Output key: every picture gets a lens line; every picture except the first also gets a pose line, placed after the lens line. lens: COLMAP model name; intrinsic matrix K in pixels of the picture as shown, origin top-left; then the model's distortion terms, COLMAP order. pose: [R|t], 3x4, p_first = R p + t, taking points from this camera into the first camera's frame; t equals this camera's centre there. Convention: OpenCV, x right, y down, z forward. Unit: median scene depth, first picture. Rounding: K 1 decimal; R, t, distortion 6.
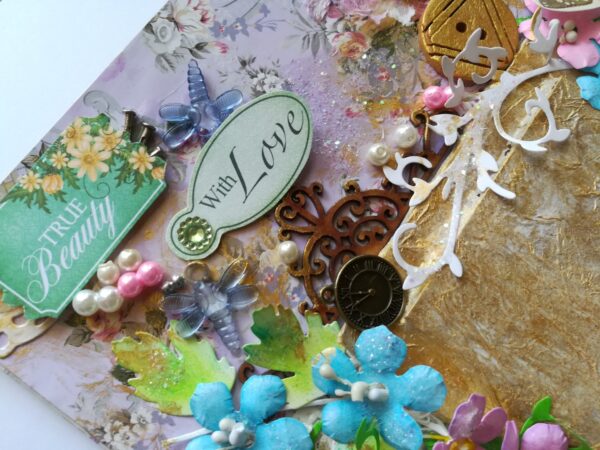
lens RADIAL K [[464.0, 0, 300.0], [0, 464.0, 225.0], [0, 0, 1]] dist [-0.069566, 0.059513]
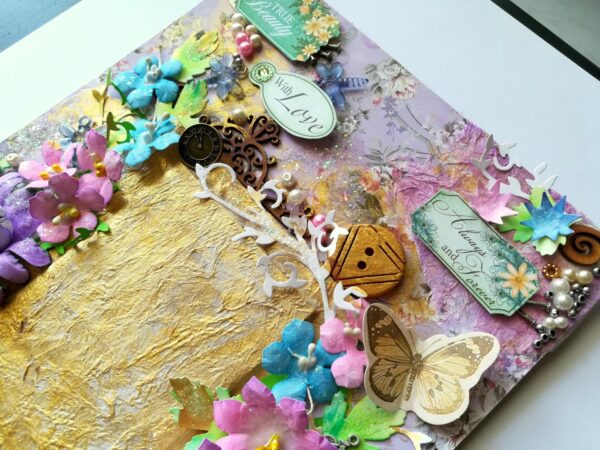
lens RADIAL K [[464.0, 0, 300.0], [0, 464.0, 225.0], [0, 0, 1]] dist [-0.069566, 0.059513]
pose [[-0.214926, 0.913635, -0.345077, 0.826371], [-0.951746, -0.116687, 0.283837, -0.641692], [0.219058, 0.389430, 0.894627, -0.301419]]
